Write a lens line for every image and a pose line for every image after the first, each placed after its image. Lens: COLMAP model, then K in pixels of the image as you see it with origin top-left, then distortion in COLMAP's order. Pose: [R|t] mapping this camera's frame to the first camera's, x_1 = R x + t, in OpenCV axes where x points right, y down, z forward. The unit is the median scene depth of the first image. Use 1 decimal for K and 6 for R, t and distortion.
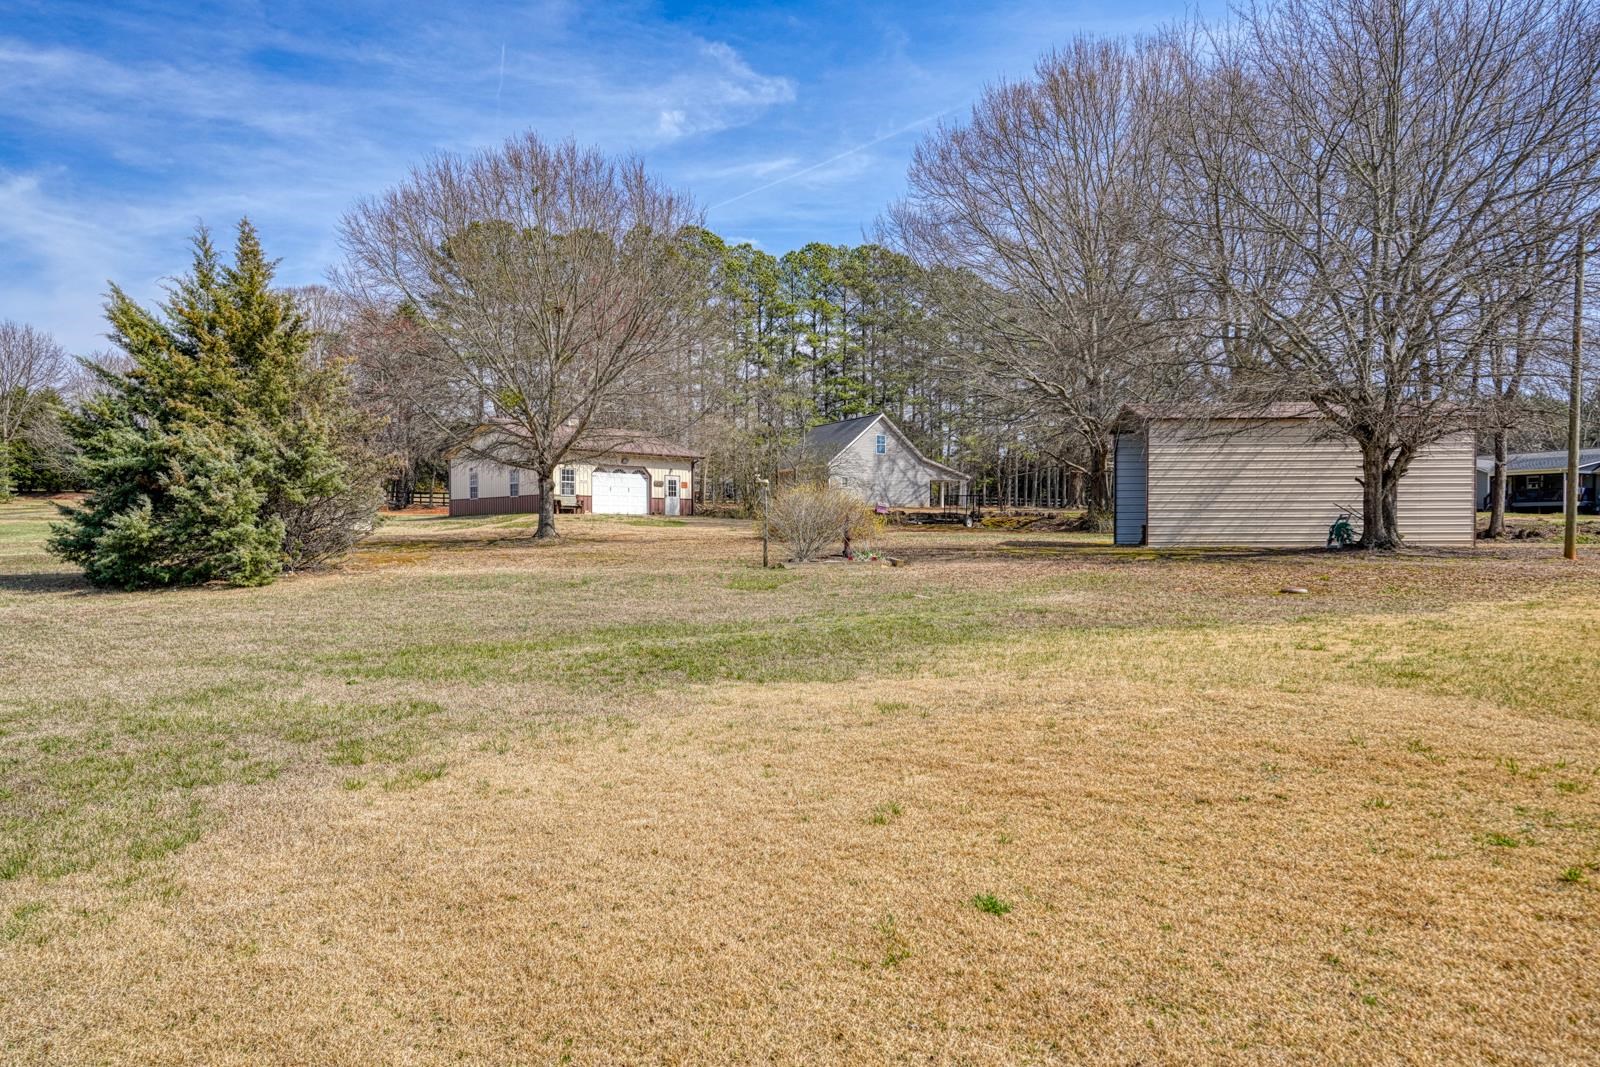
lens RADIAL K [[1020.3, 0, 800.0], [0, 1020.3, 533.5], [0, 0, 1]] dist [-0.007559, -0.001275]
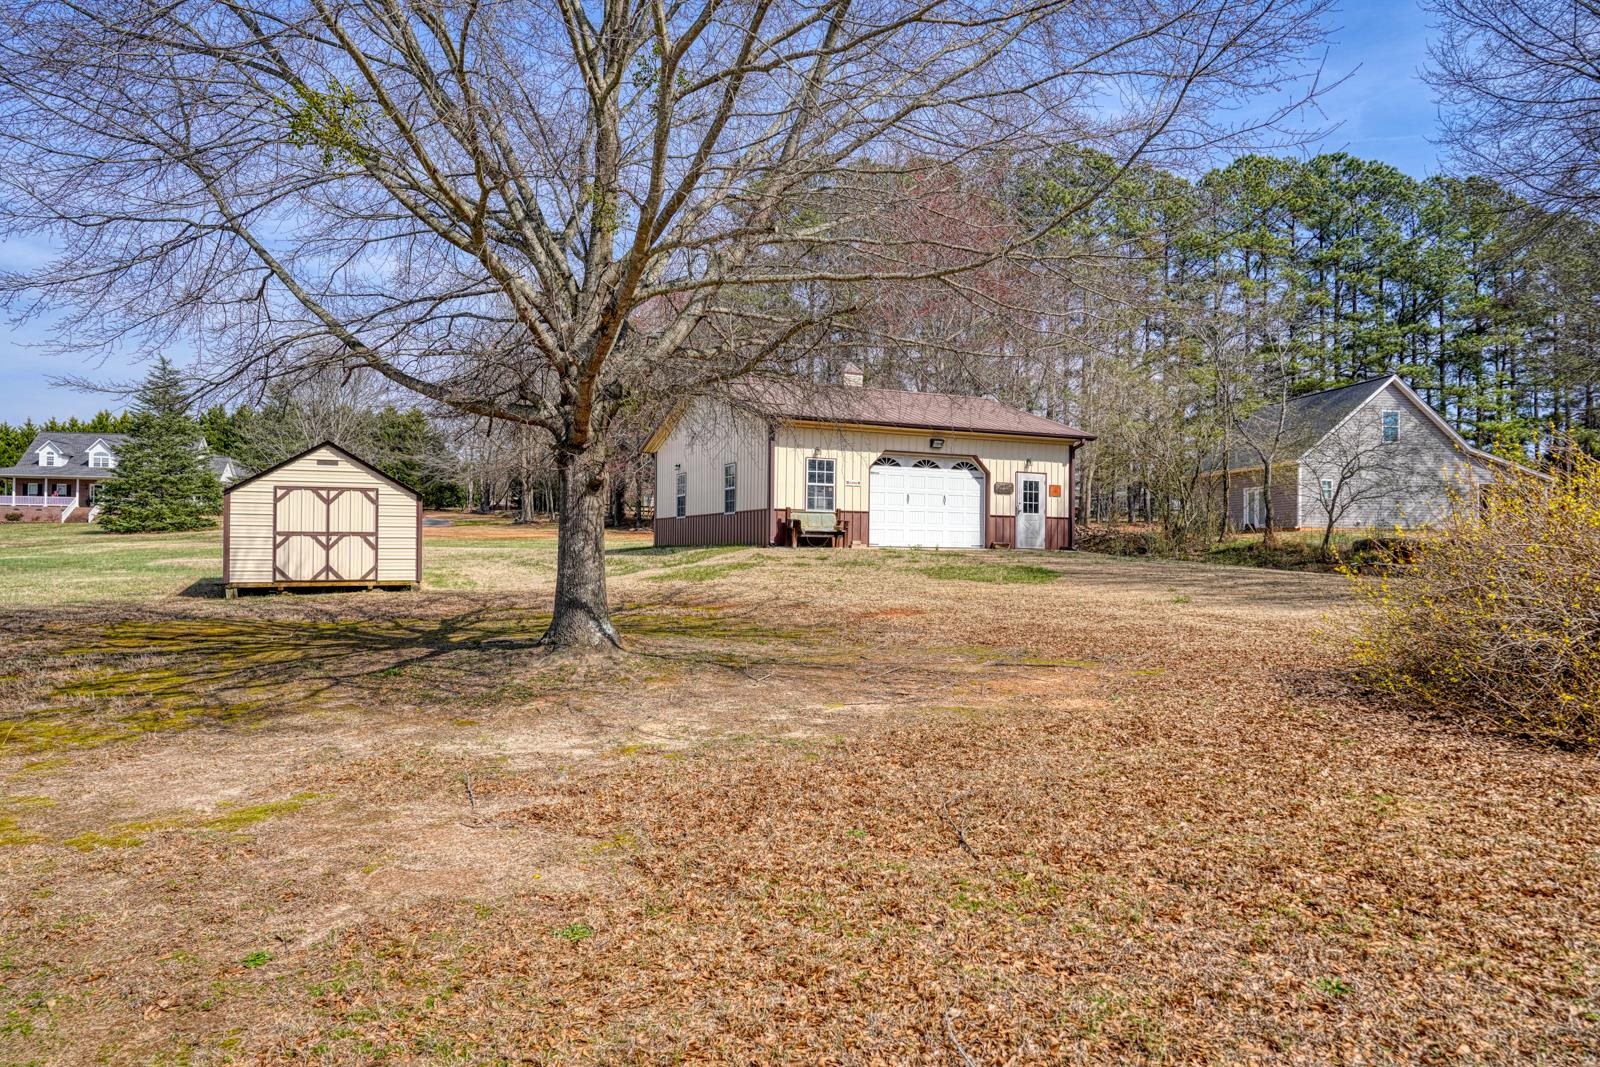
lens RADIAL K [[1020.3, 0, 800.0], [0, 1020.3, 533.5], [0, 0, 1]] dist [-0.007559, -0.001275]
pose [[0.935306, 0.005409, -0.353799, -0.052482], [-0.011457, 0.999822, -0.015001, -0.017000], [0.353655, 0.018084, 0.935201, 0.483026]]
